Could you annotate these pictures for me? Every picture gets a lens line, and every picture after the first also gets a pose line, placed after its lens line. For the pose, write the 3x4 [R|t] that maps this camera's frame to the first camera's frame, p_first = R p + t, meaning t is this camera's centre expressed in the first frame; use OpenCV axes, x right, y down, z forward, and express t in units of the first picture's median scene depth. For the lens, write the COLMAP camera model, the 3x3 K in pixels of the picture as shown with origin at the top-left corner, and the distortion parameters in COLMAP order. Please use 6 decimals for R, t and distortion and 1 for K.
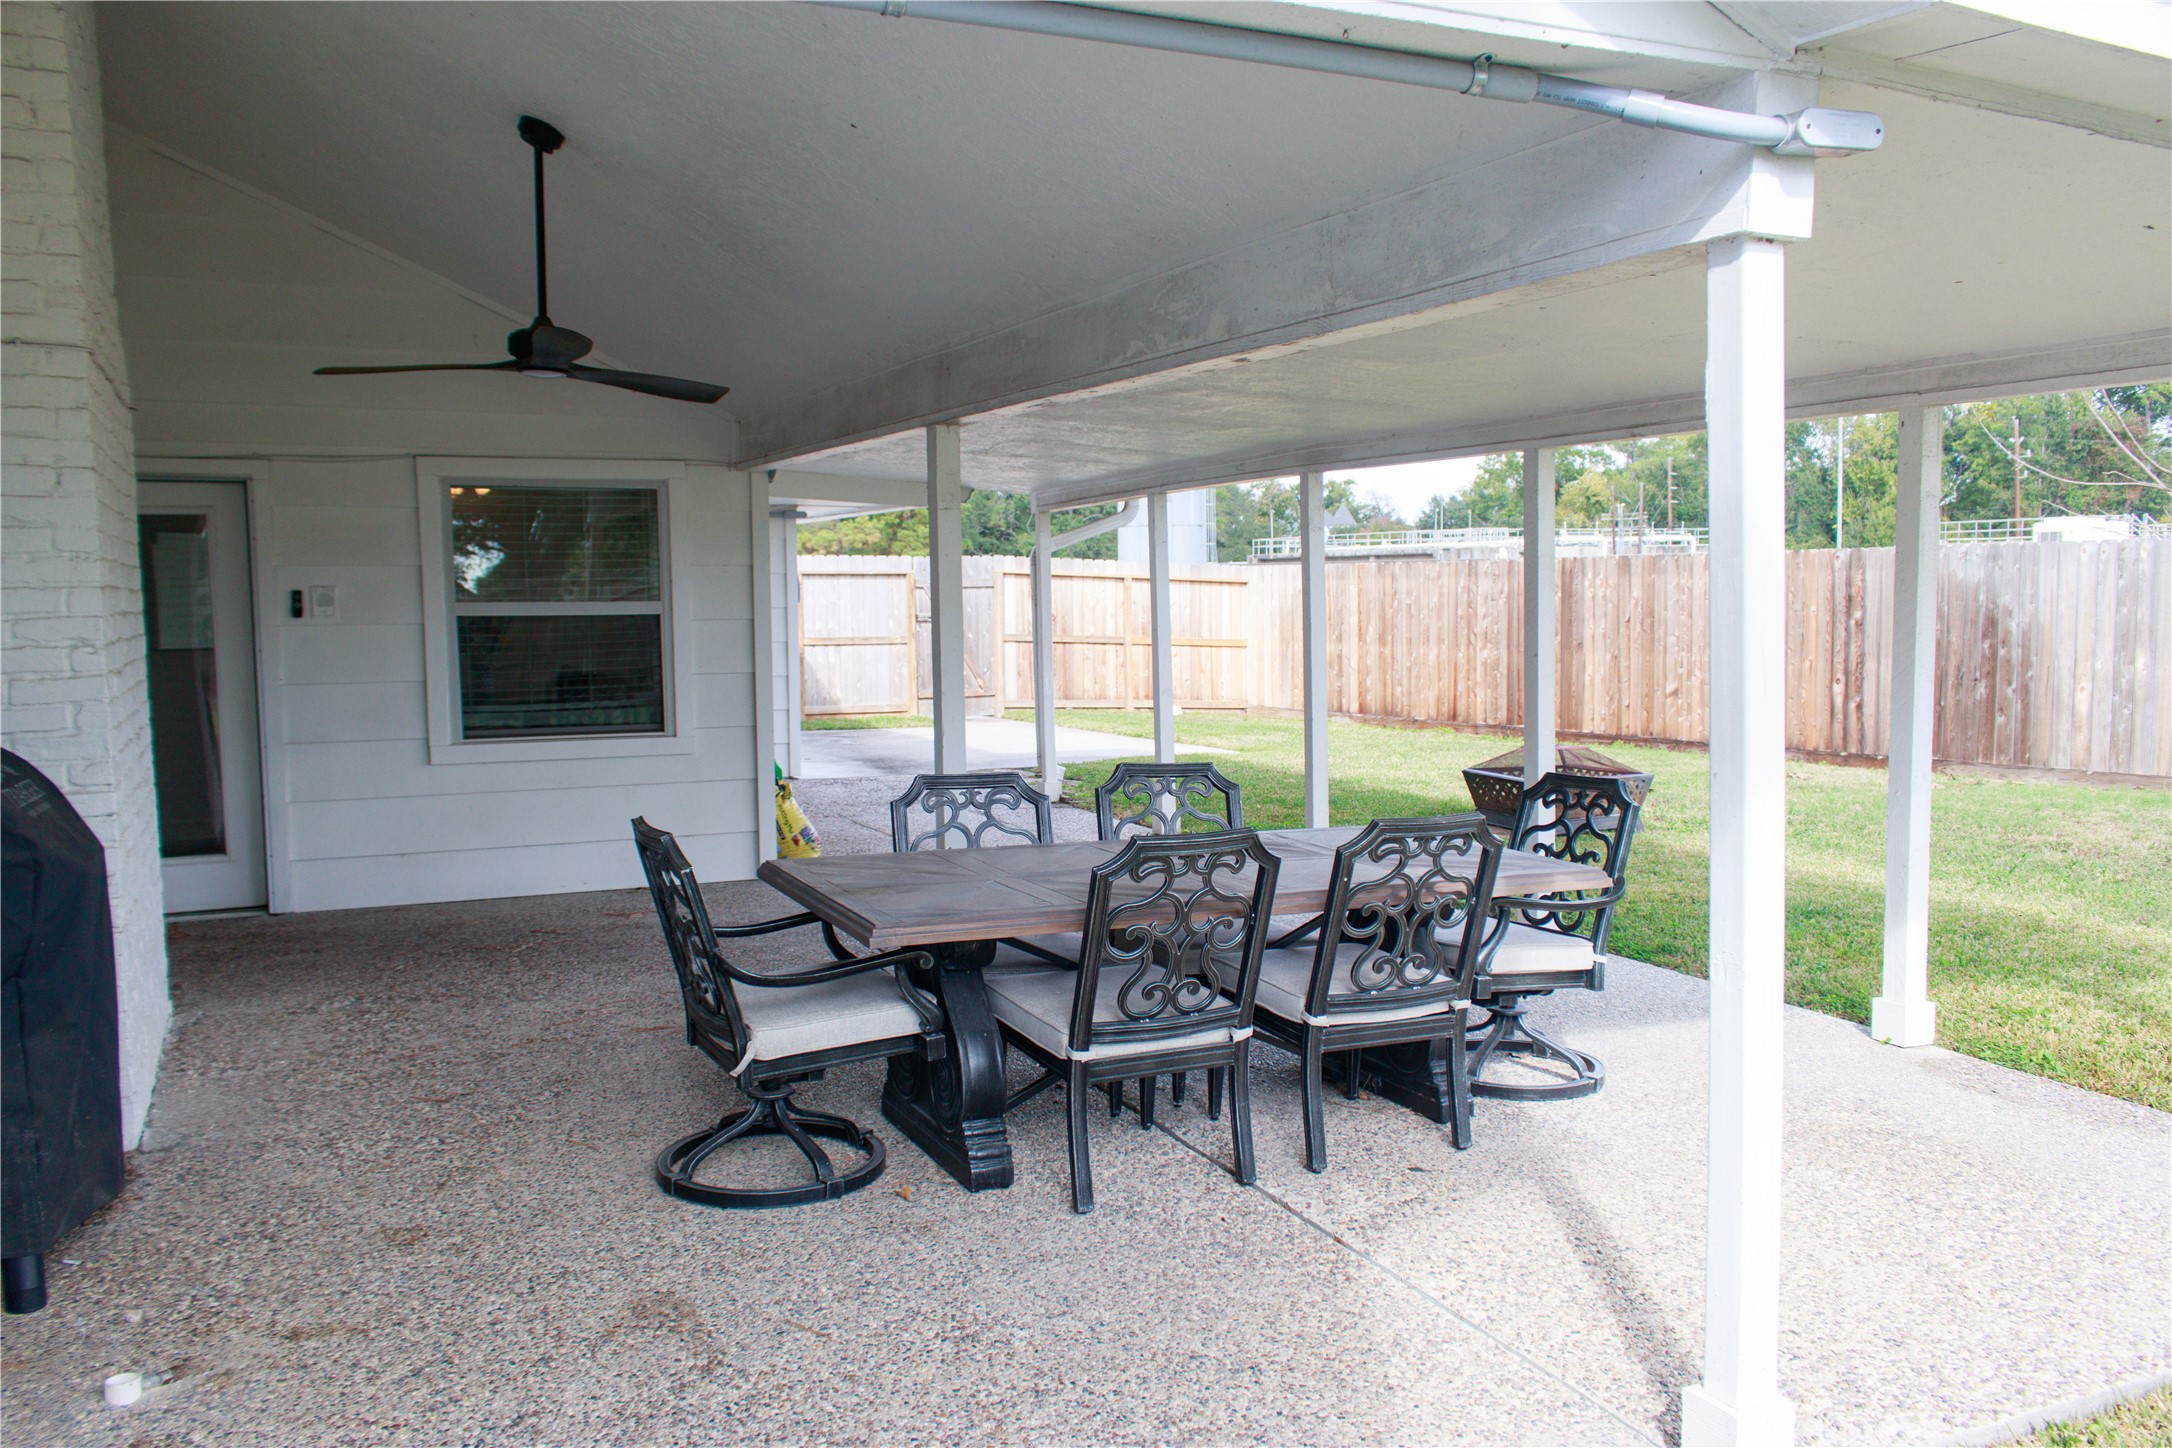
lens RADIAL K [[1801.9, 0, 1086.0], [0, 1801.9, 724.0], [0, 0, 1]] dist [0.030284, 0.001989]
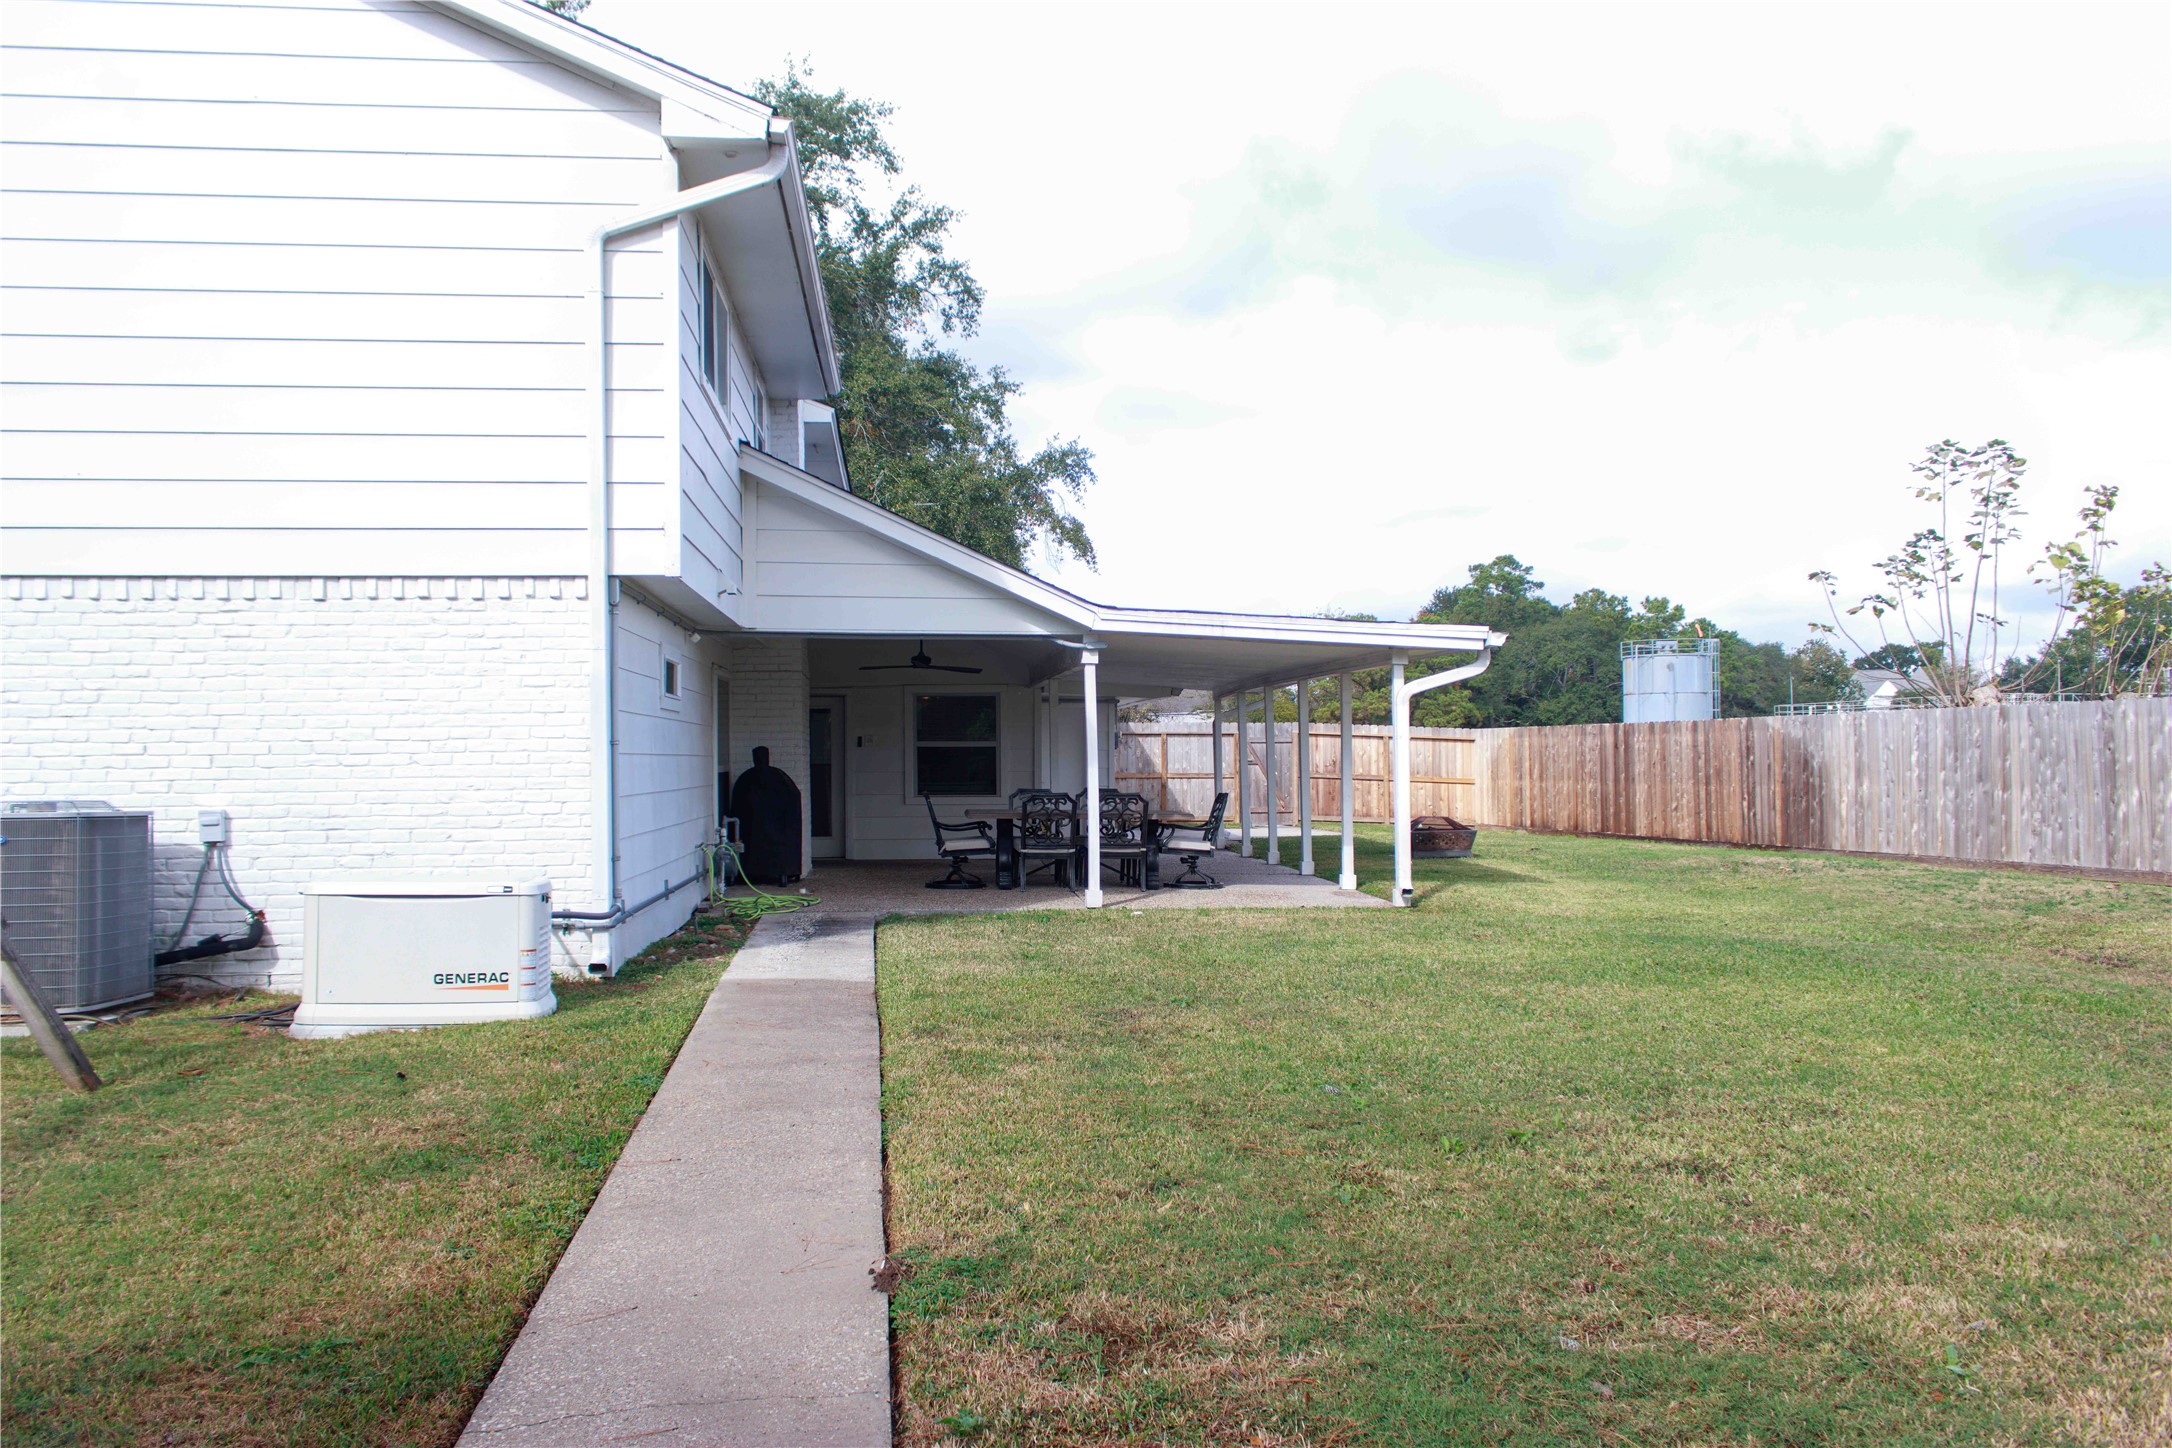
lens RADIAL K [[1757.4, 0, 1020.5], [0, 1757.4, 724.2], [0, 0, 1]] dist [0.023497, 0.003188]
pose [[0.936087, -0.001893, -0.351763, 0.293421], [-0.030377, 0.995815, -0.086194, 0.052017], [0.350454, 0.091371, 0.932112, -0.561371]]
